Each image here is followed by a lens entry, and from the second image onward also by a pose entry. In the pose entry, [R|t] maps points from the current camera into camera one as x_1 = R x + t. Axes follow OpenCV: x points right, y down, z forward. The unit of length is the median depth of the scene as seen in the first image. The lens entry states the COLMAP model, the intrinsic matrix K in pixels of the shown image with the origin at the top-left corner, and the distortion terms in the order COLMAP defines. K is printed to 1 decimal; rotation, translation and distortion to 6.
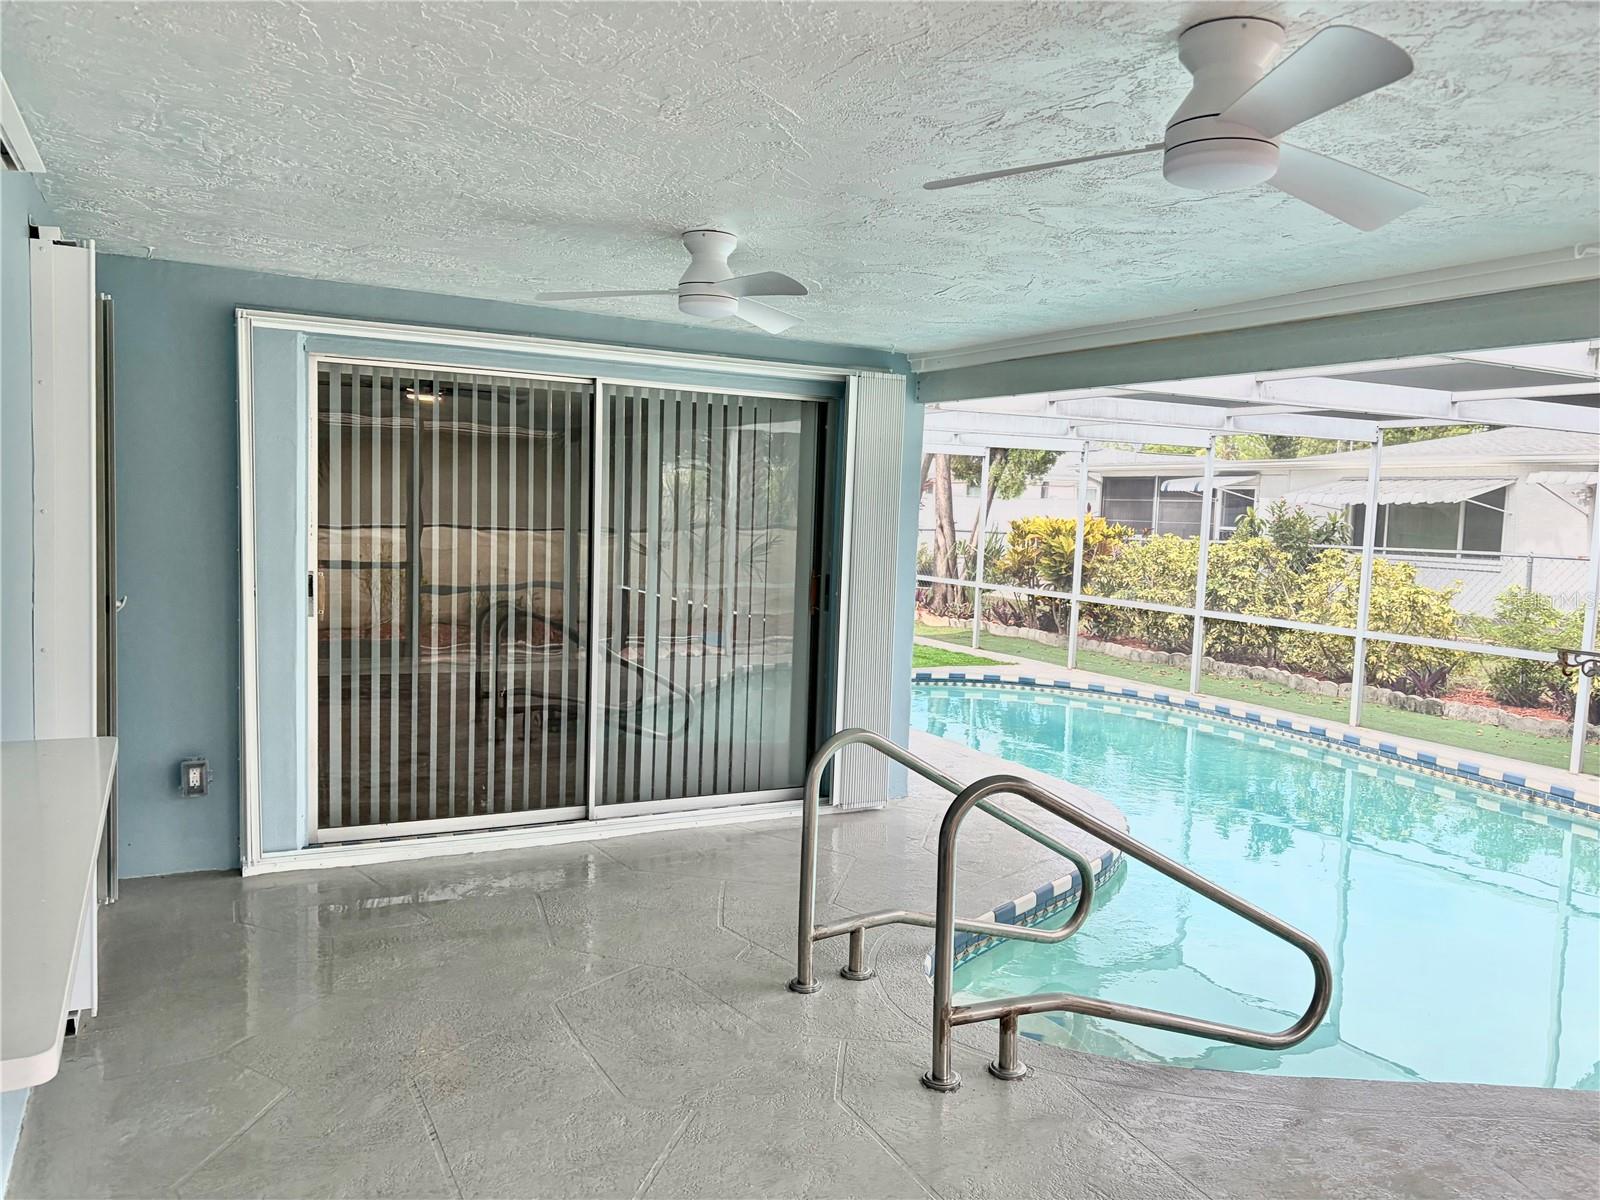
lens RADIAL K [[1205.0, 0, 776.3], [0, 1205.0, 619.4], [0, 0, 1]] dist [0.055810, -0.061630]
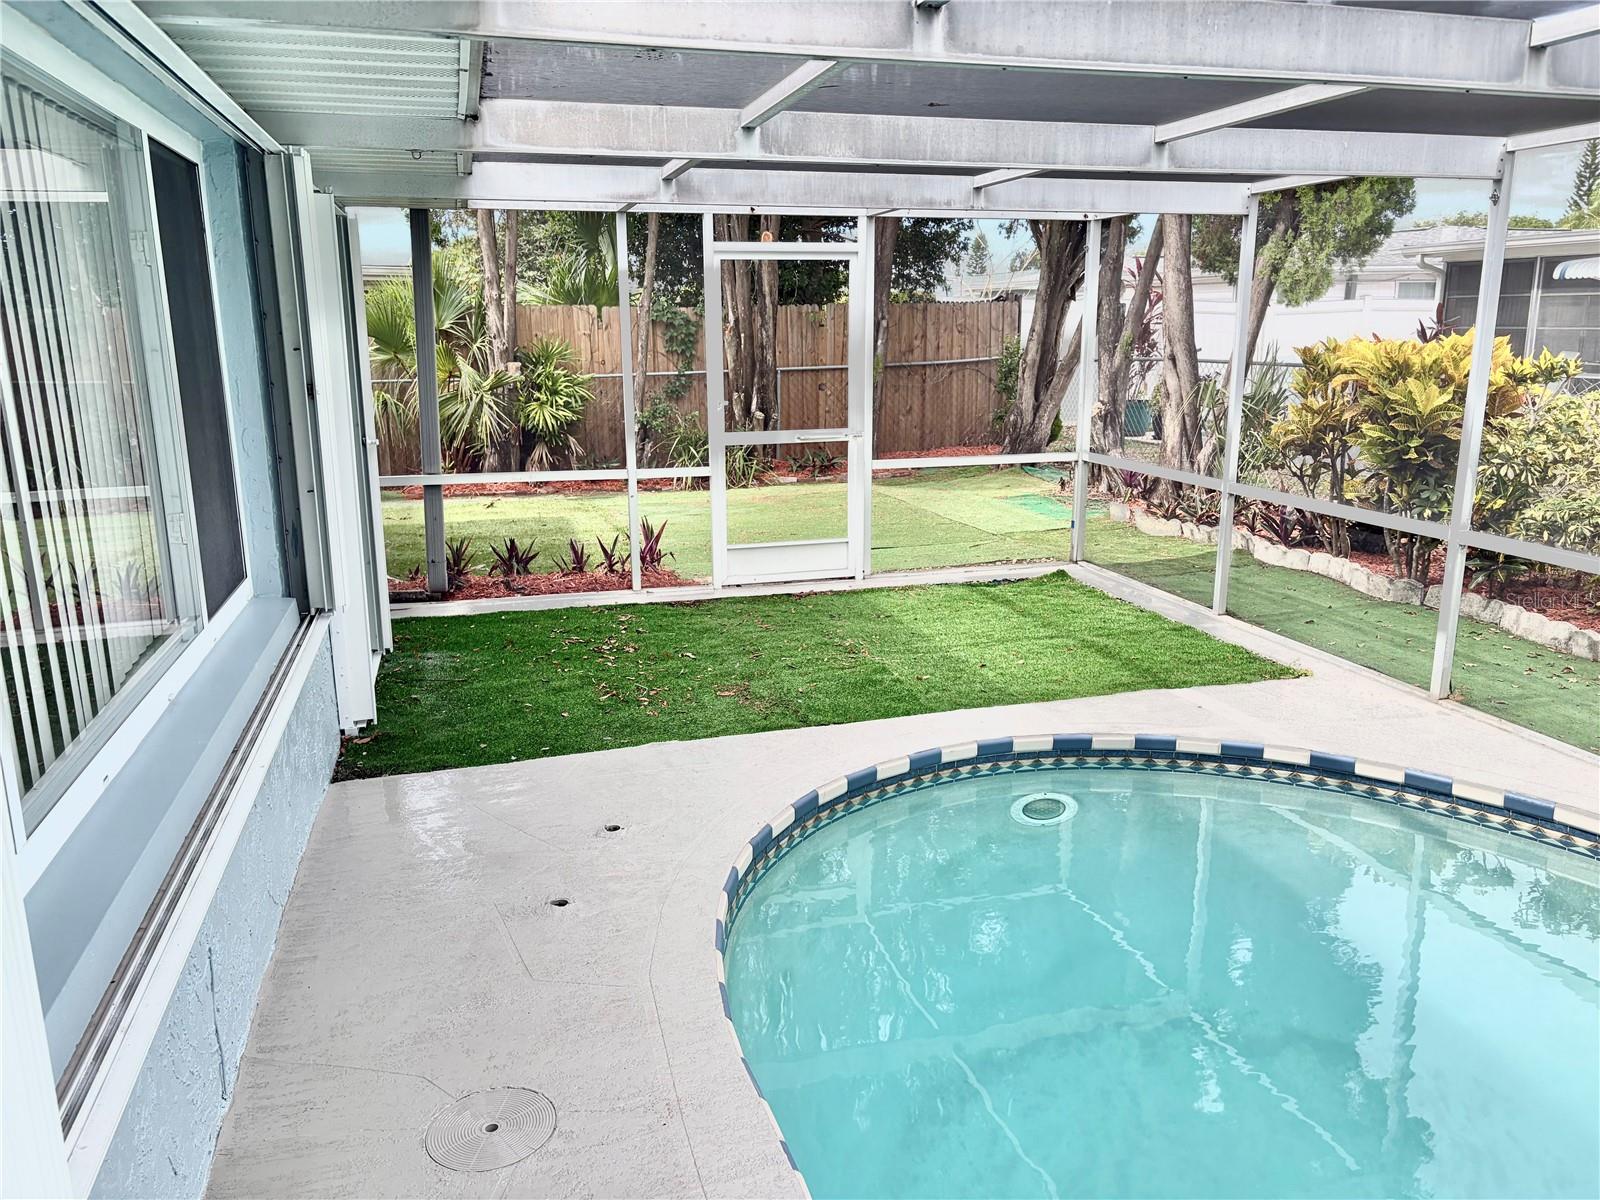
lens RADIAL K [[1205.0, 0, 803.6], [0, 1205.0, 590.5], [0, 0, 1]] dist [0.055810, -0.061630]
pose [[0.981797, 0.002763, -0.189912, 0.158328], [0.020425, 0.992560, 0.120033, -0.085110], [0.188830, -0.121727, 0.974436, 0.825924]]
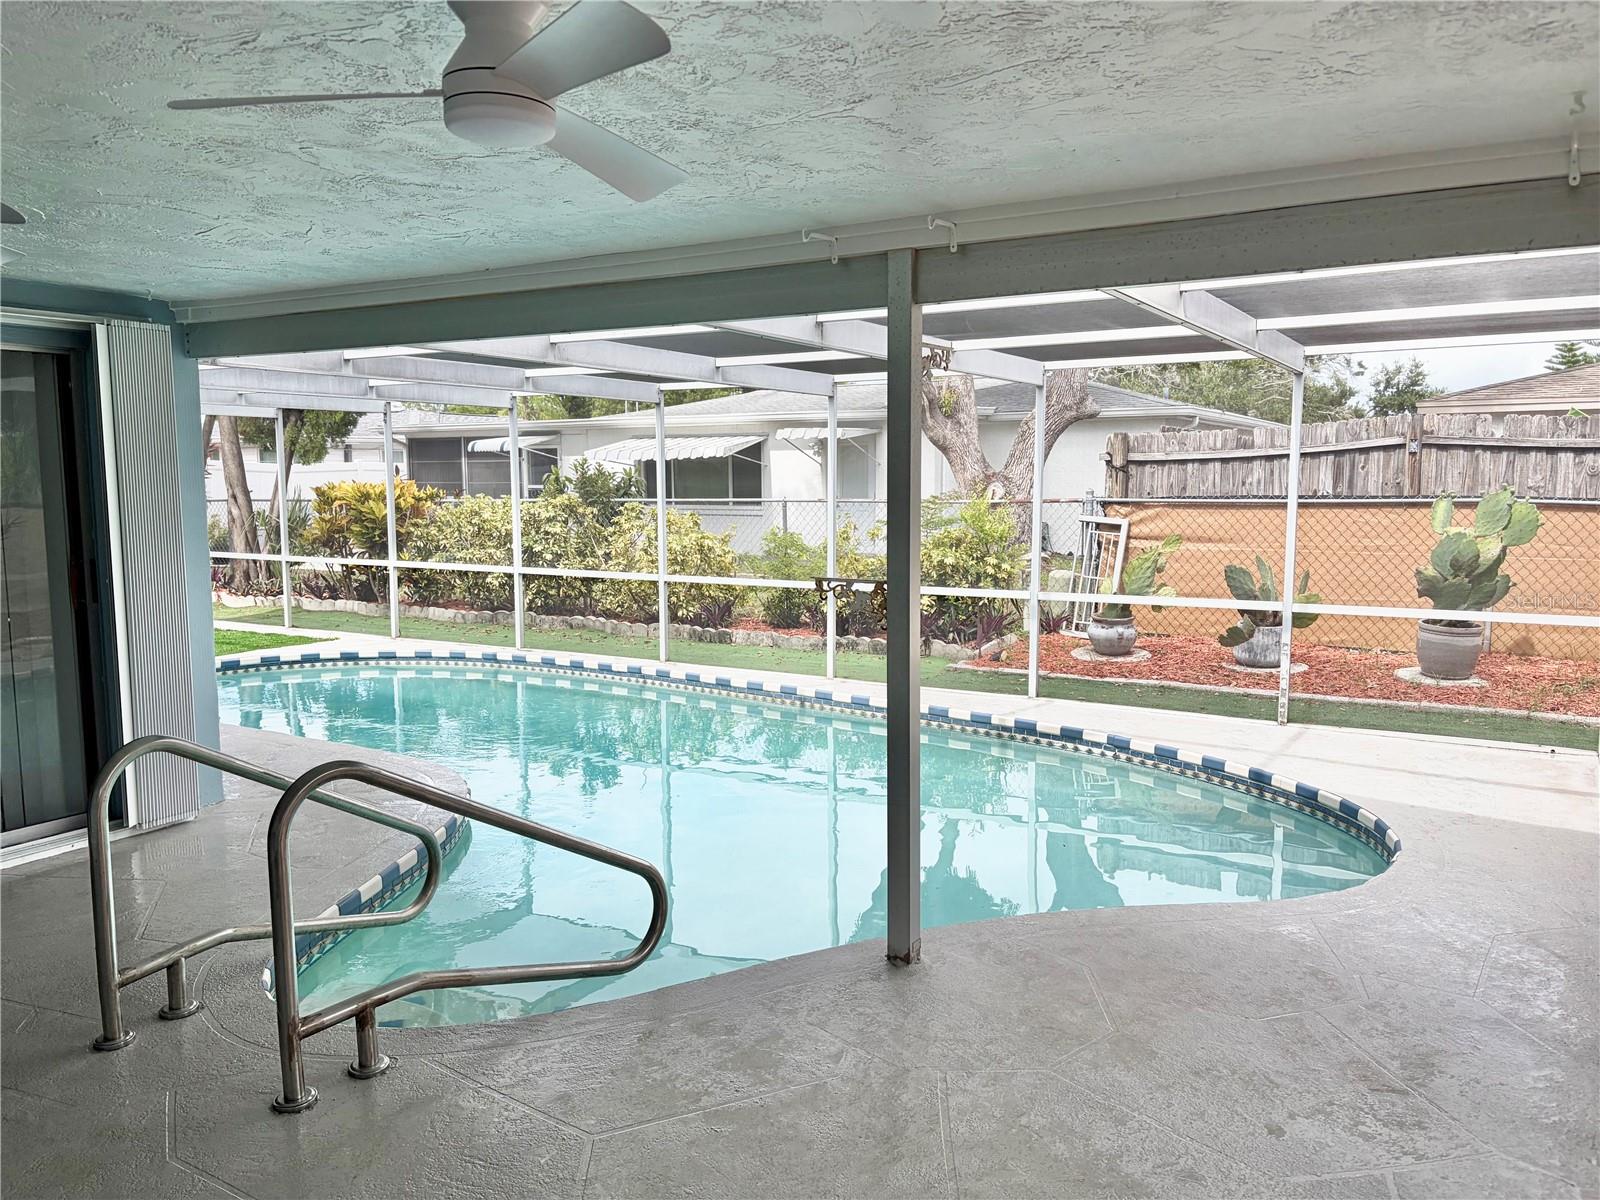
lens RADIAL K [[1205.0, 0, 794.3], [0, 1205.0, 608.3], [0, 0, 1]] dist [0.055810, -0.061630]
pose [[0.842791, -0.095405, 0.529719, 0.000959], [0.083668, 0.995424, 0.046164, -0.000935], [-0.531699, 0.005414, 0.846916, 0.011753]]
